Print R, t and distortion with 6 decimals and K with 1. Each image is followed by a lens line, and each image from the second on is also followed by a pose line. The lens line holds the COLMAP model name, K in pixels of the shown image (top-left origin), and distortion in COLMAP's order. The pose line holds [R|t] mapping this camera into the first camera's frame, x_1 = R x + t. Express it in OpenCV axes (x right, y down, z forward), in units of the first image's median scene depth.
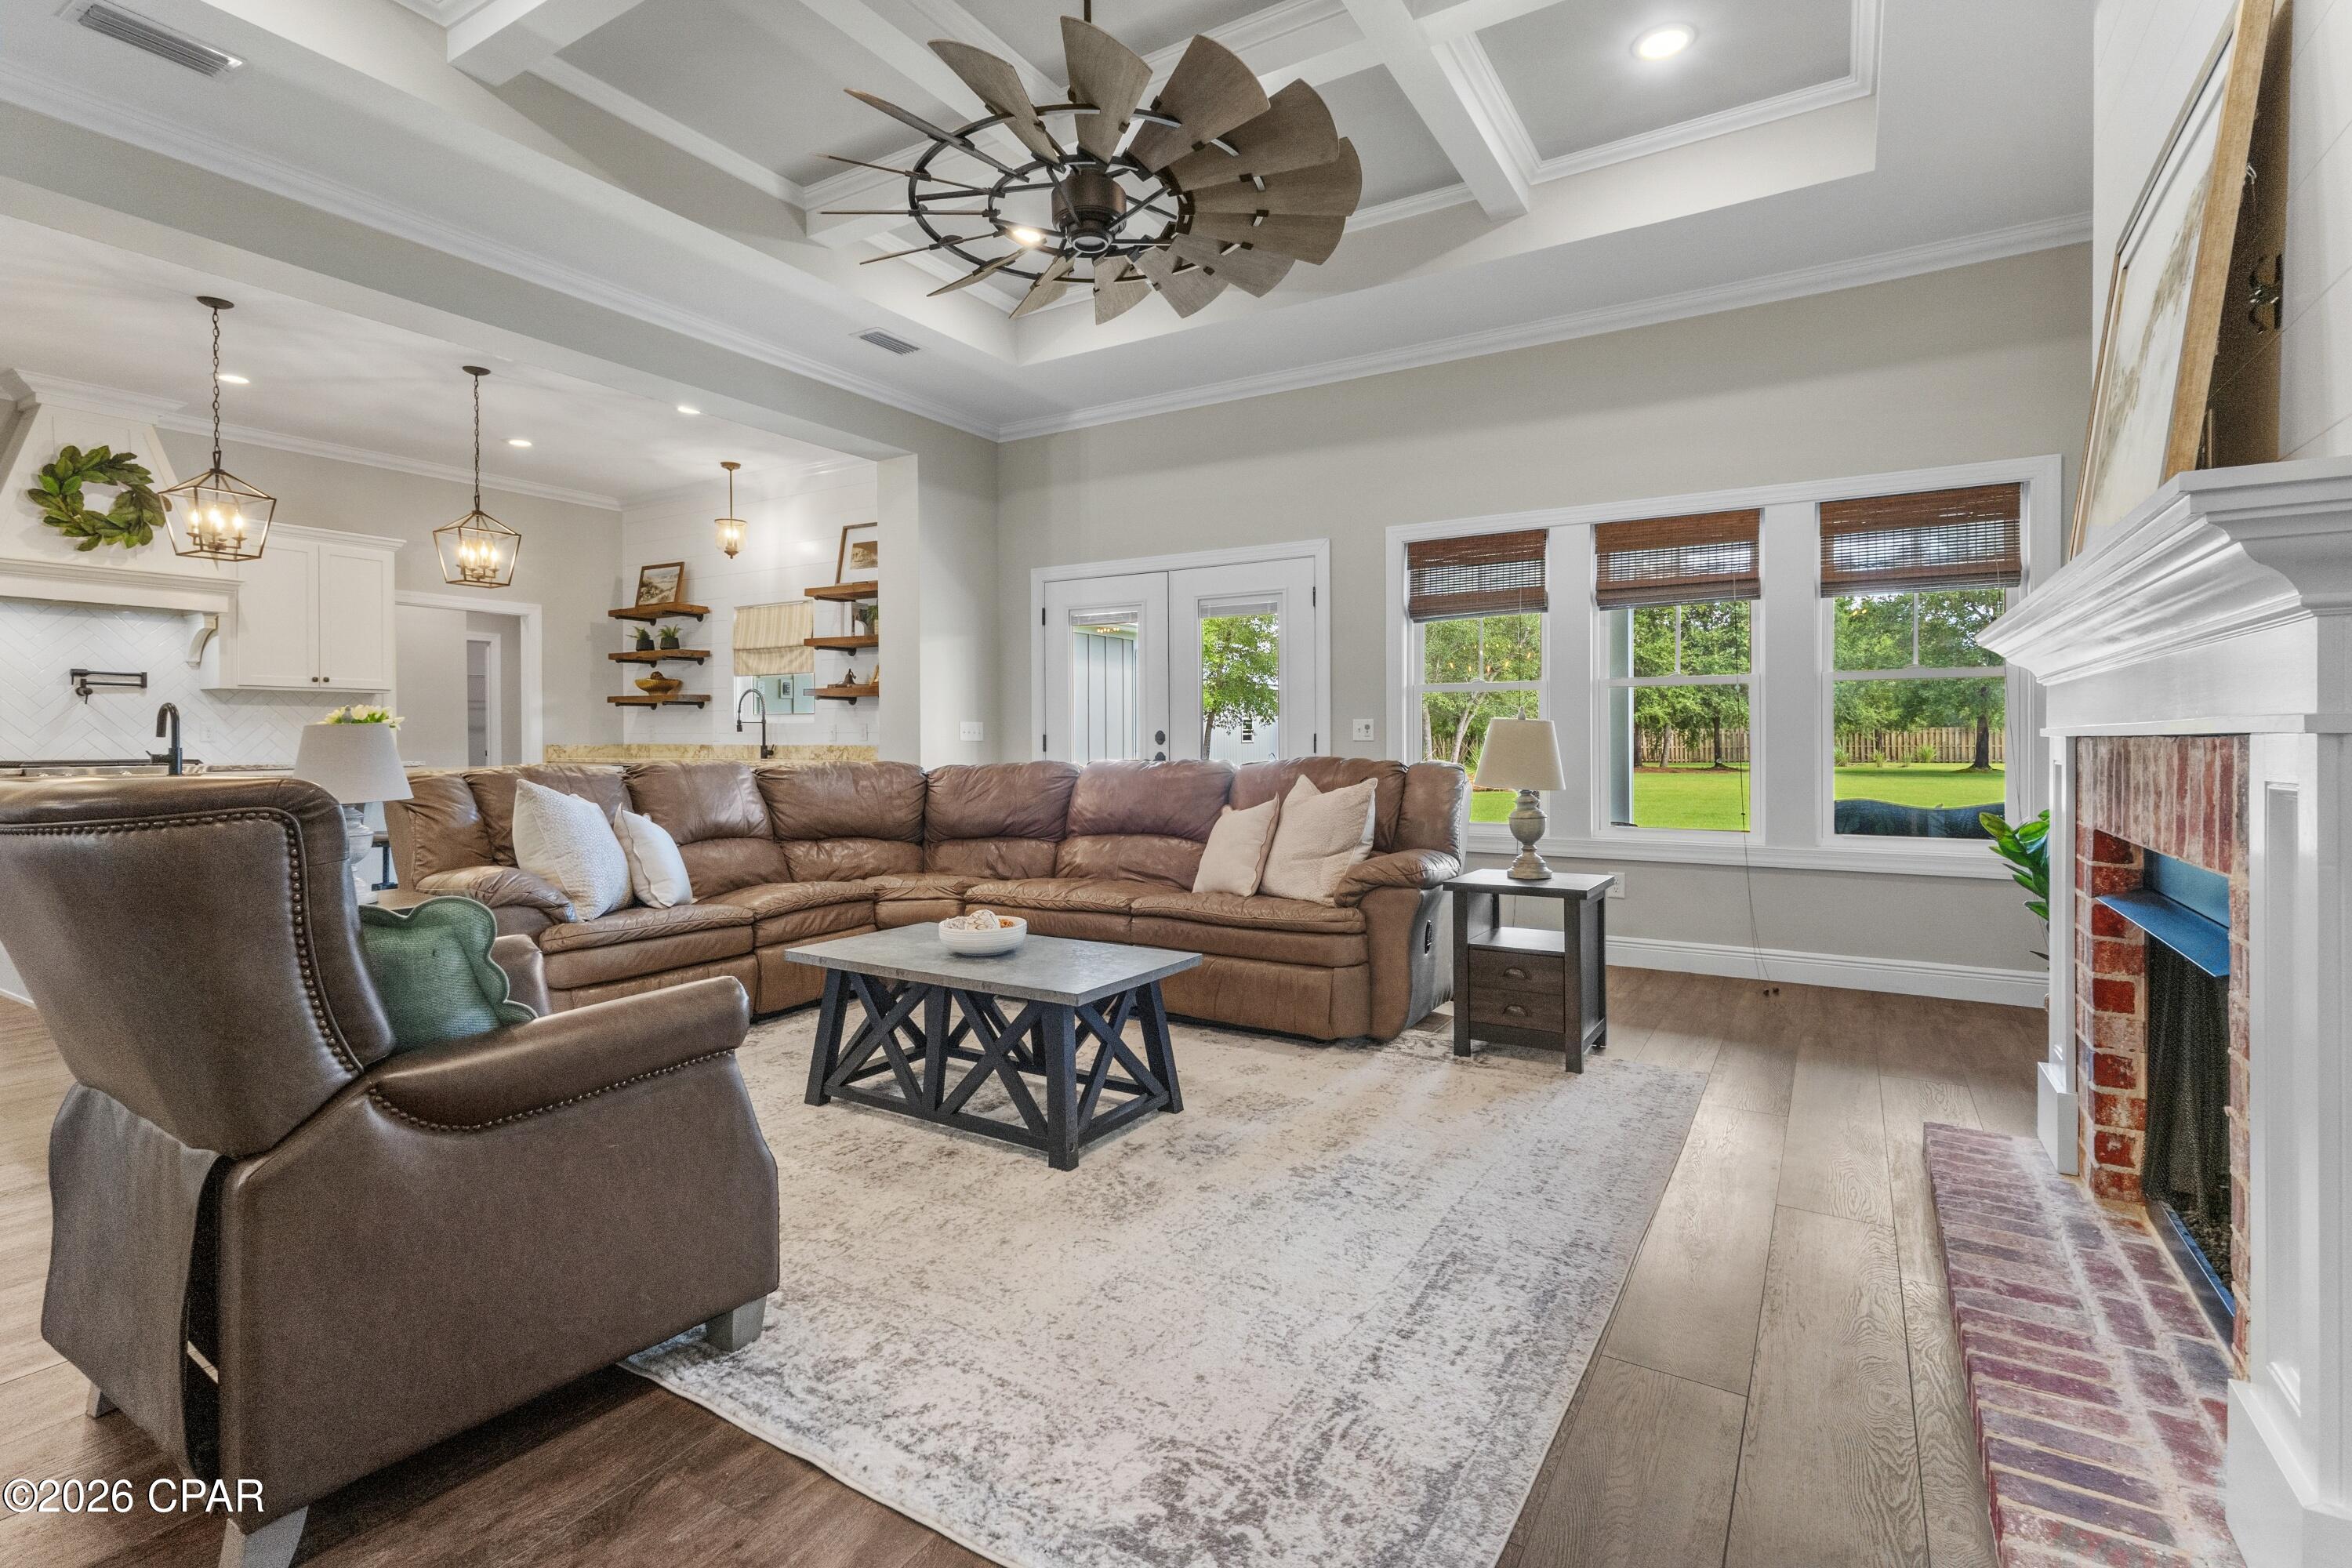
lens RADIAL K [[1099.4, 0, 1179.5], [0, 1099.4, 745.5], [0, 0, 1]] dist [-0.001568, 0.003717]
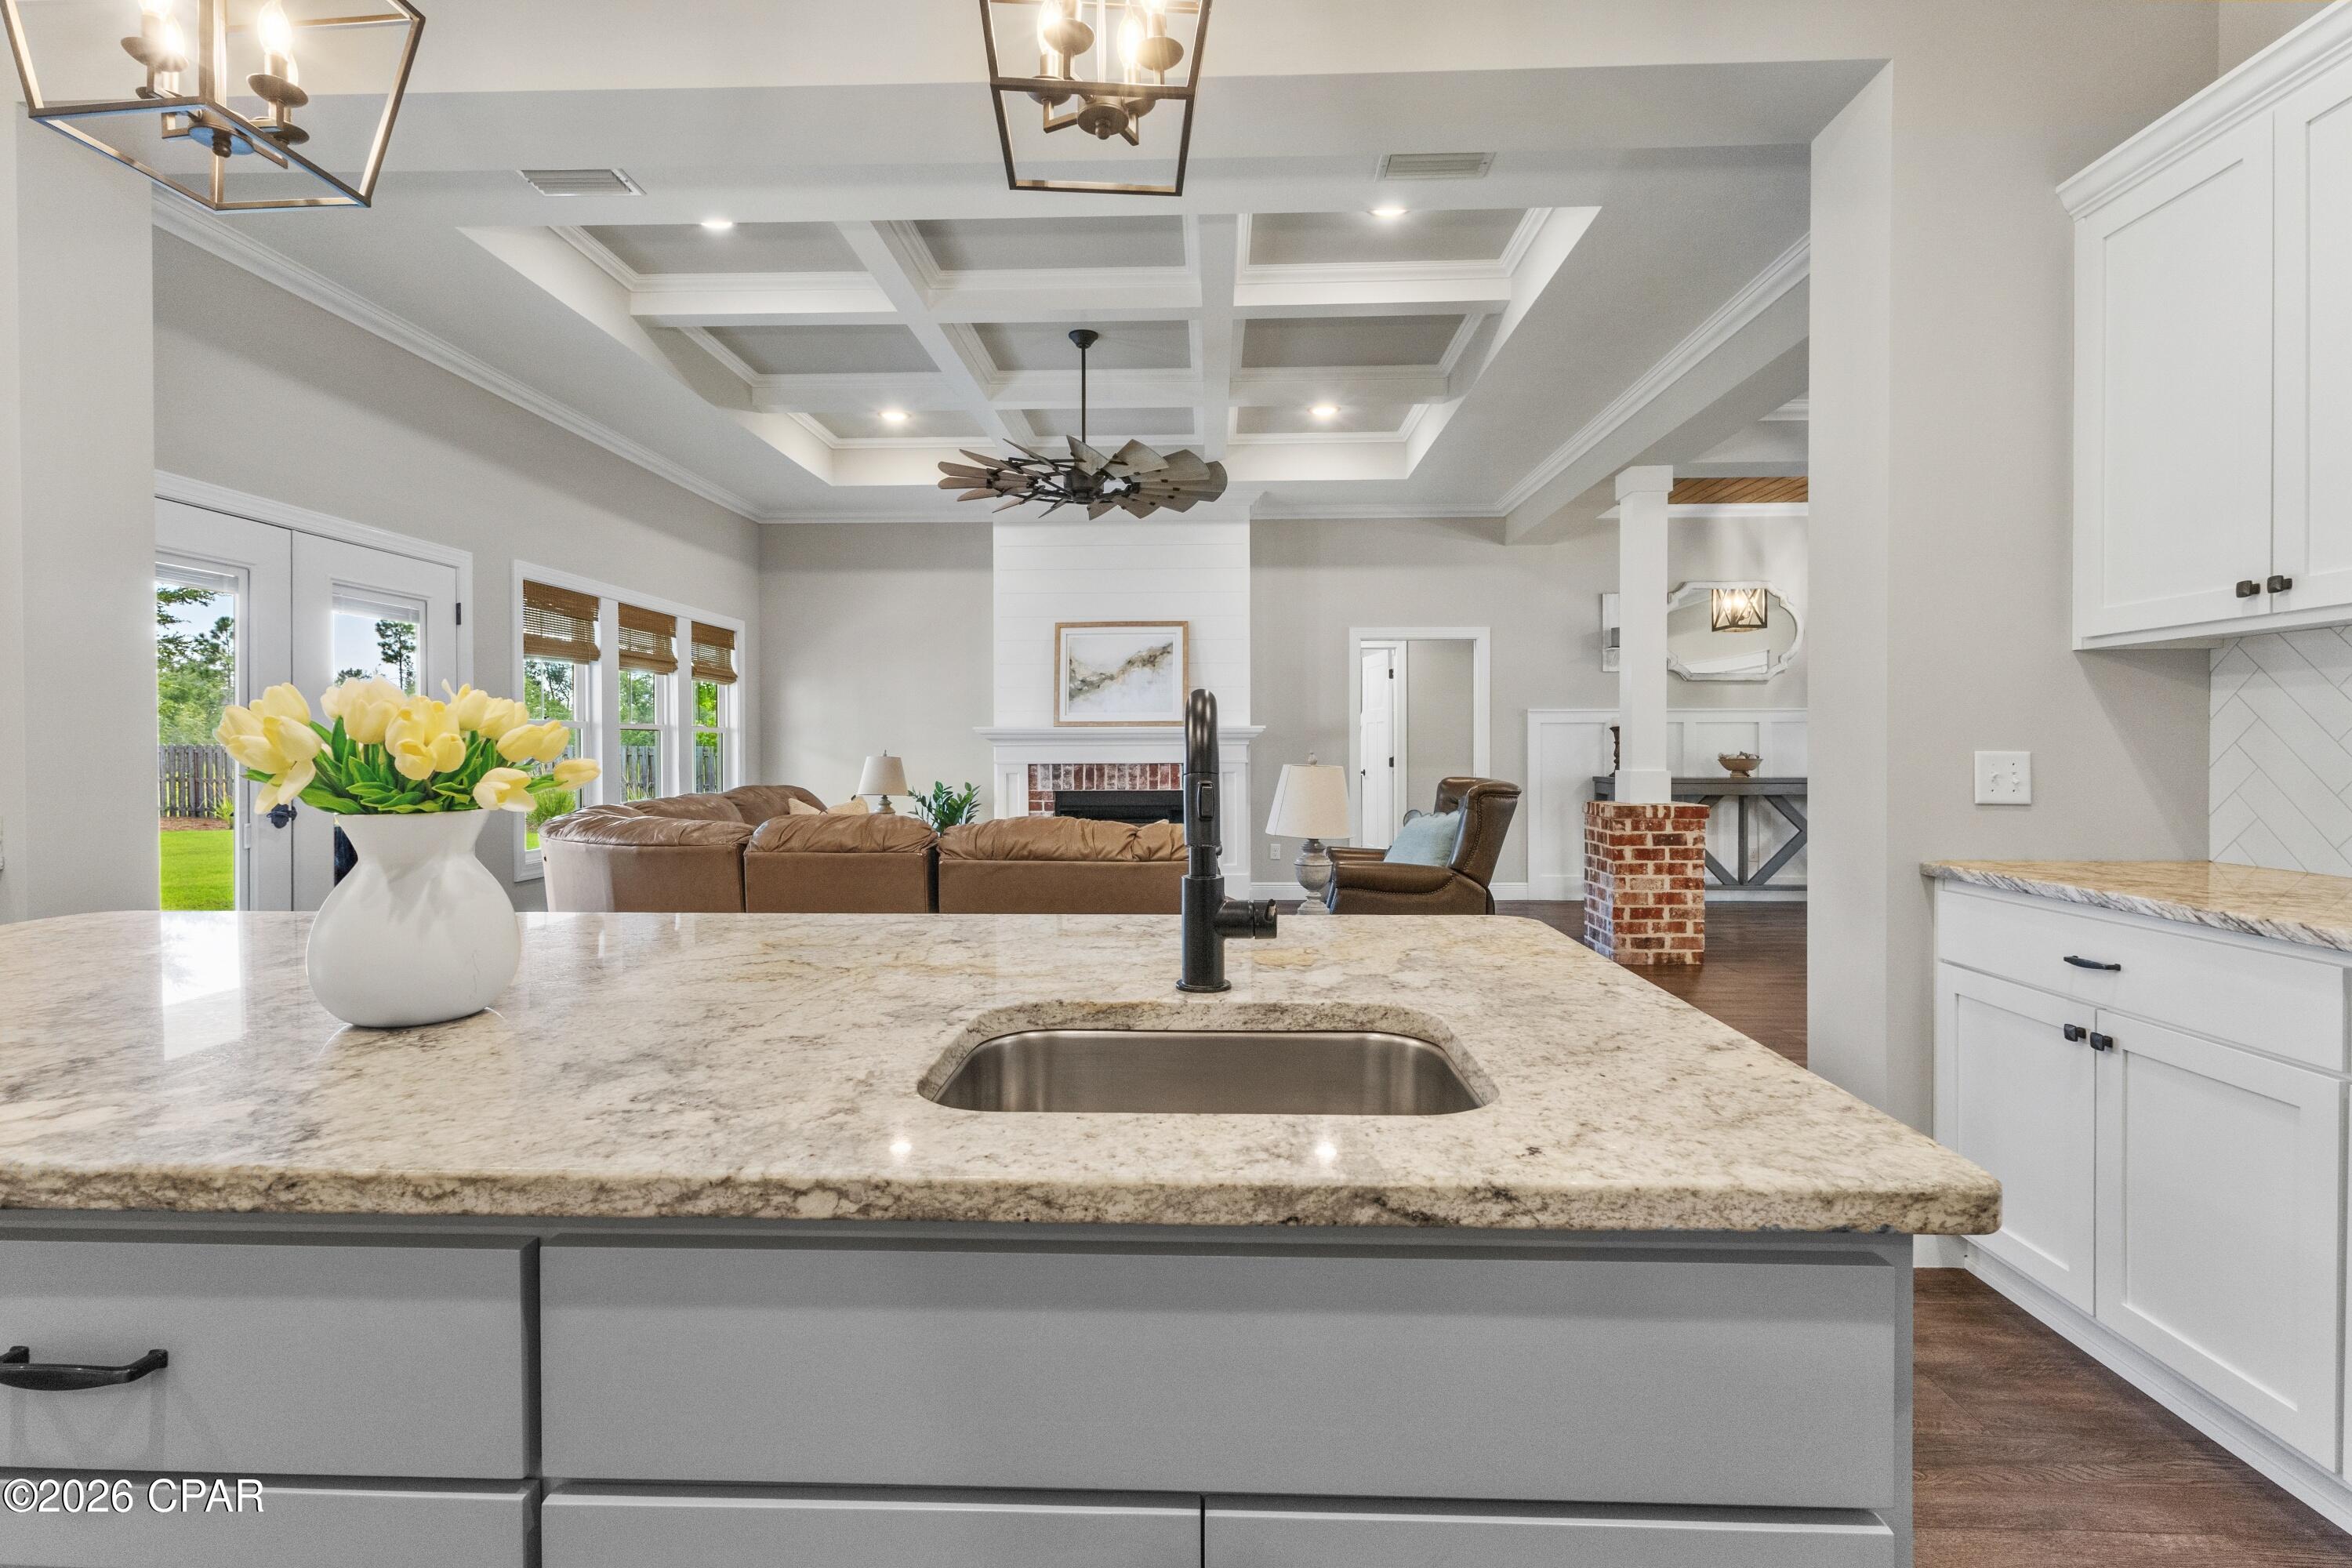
lens RADIAL K [[1099.4, 0, 1170.5], [0, 1099.4, 761.8], [0, 0, 1]] dist [-0.001568, 0.003717]
pose [[-0.477077, -0.005513, 0.878844, -0.925310], [0.010596, 0.999872, 0.012023, -0.021588], [-0.878798, 0.015048, -0.476957, 0.924758]]
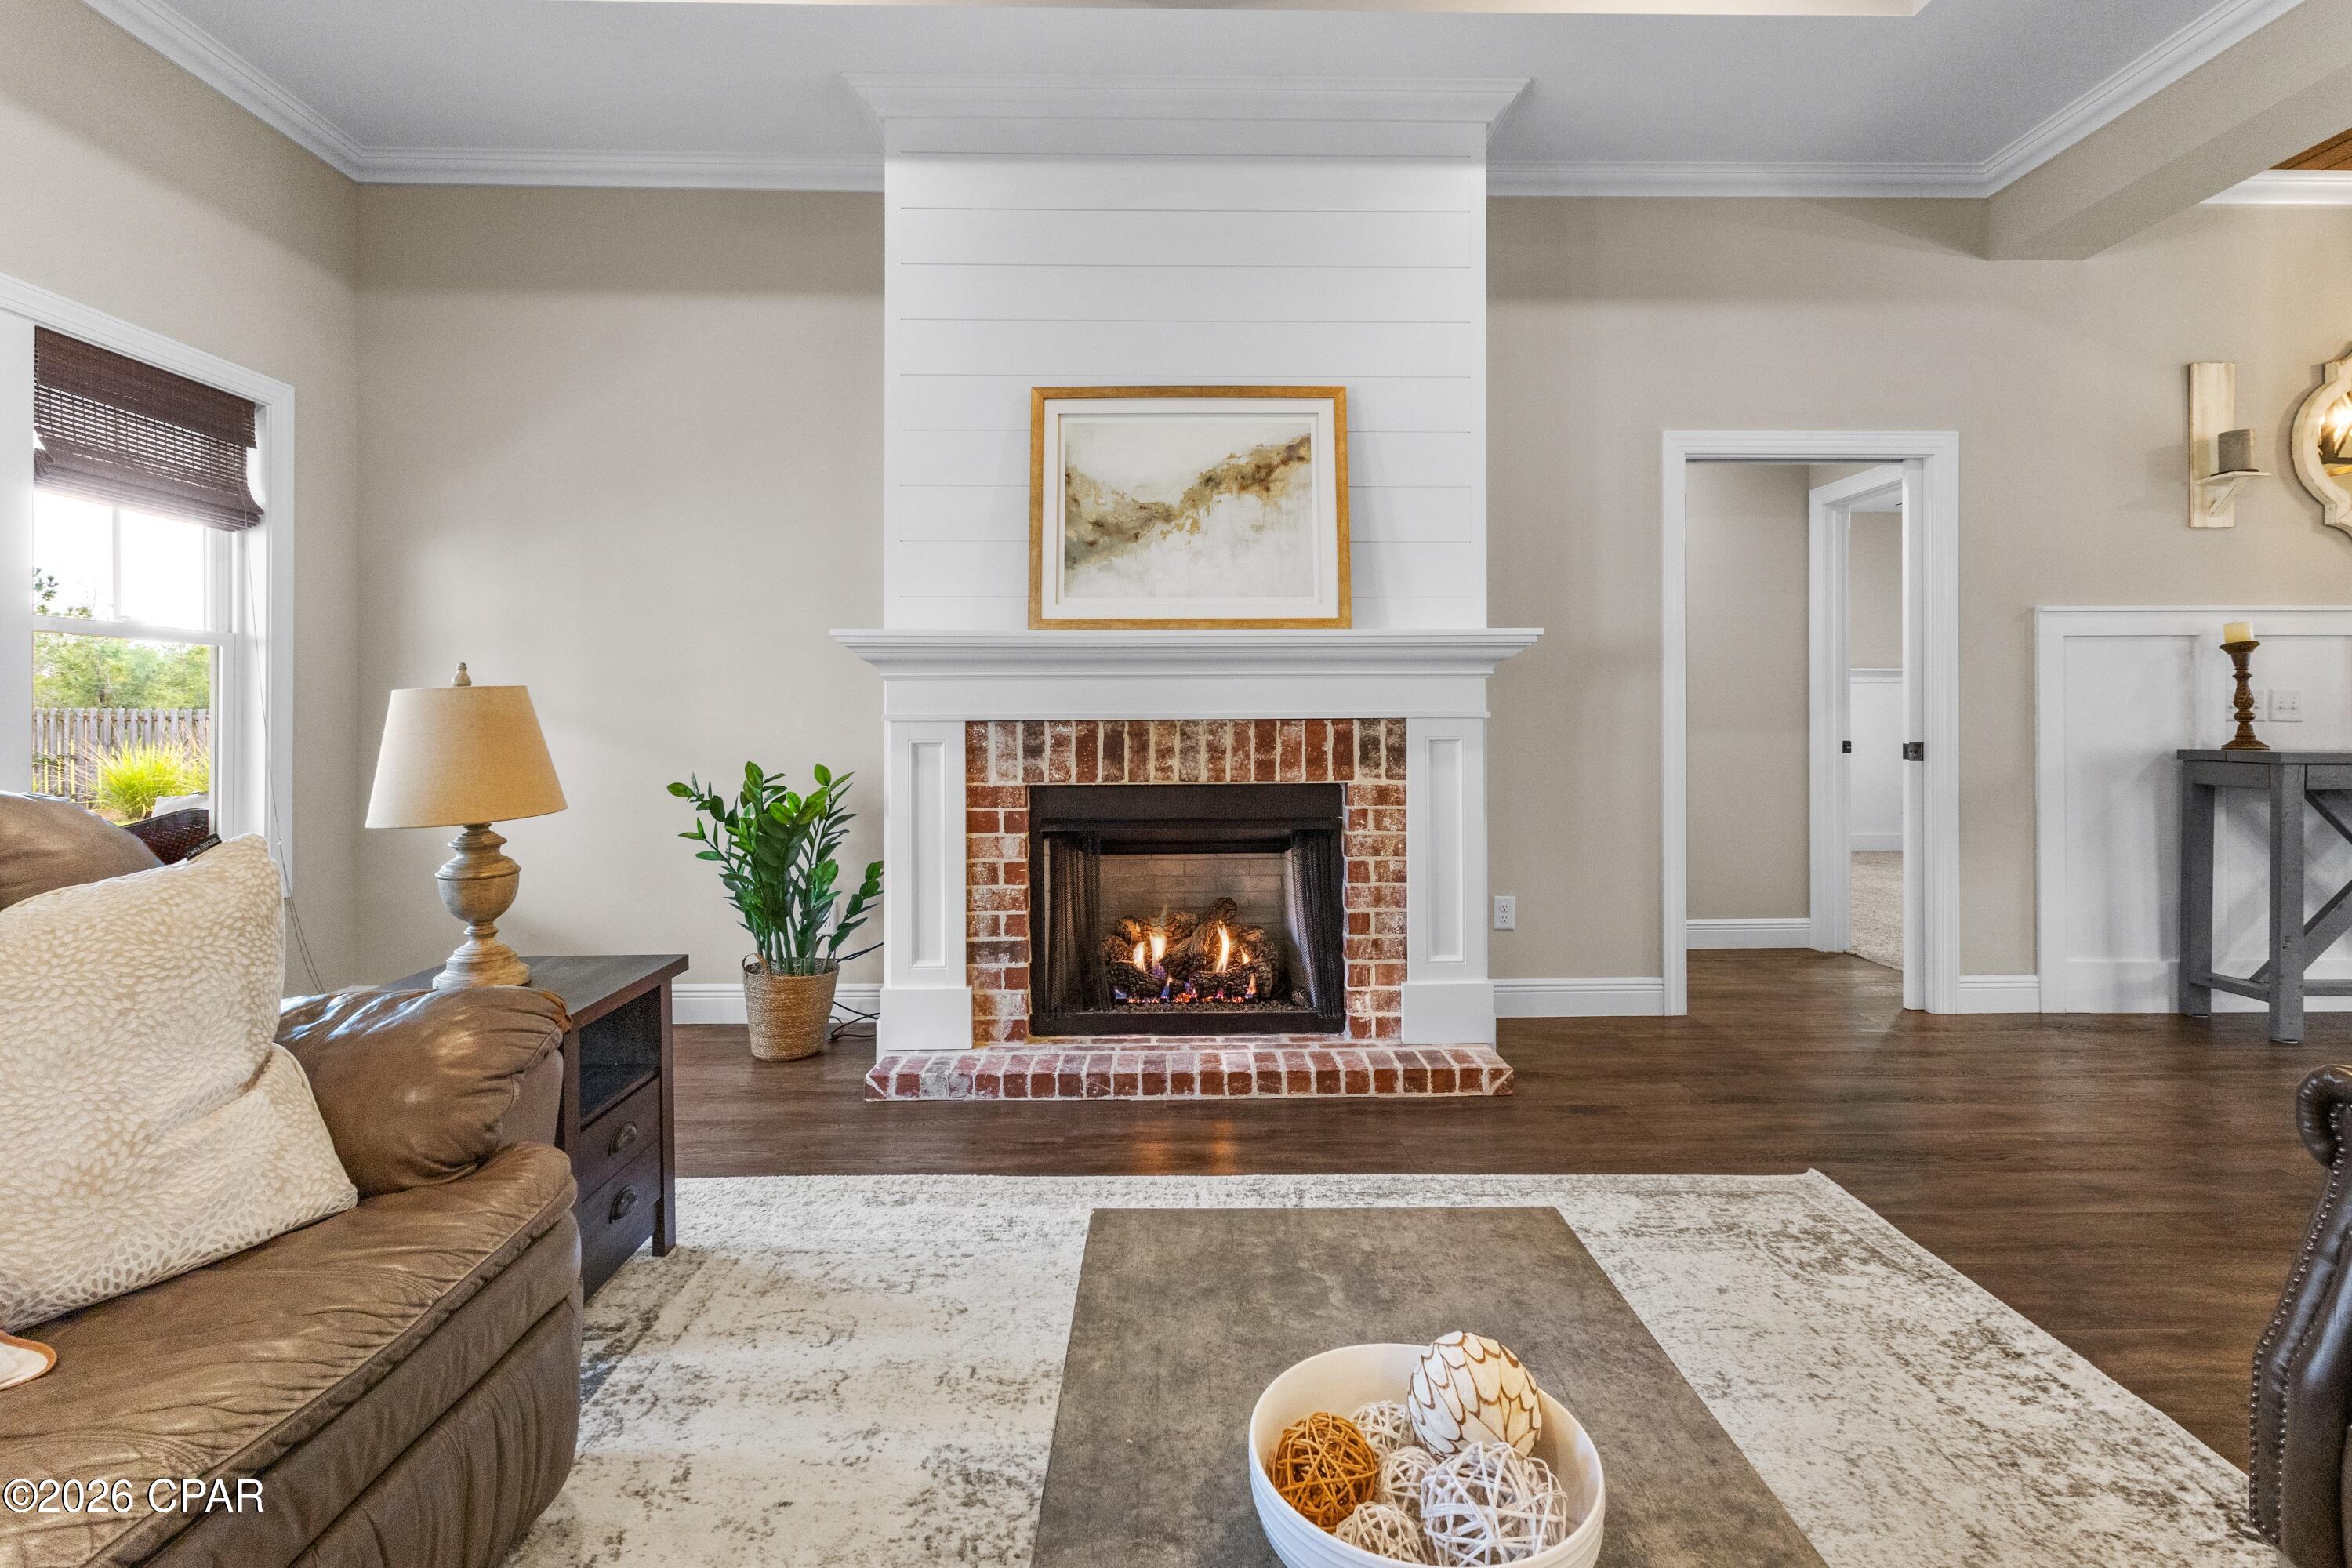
lens RADIAL K [[1099.4, 0, 1162.2], [0, 1099.4, 715.4], [0, 0, 1]] dist [-0.001568, 0.003717]
pose [[-0.526864, 0.009717, 0.849894, -0.200457], [0.009852, 0.999937, -0.005326, -0.003575], [-0.849892, 0.005567, -0.526927, 0.650907]]
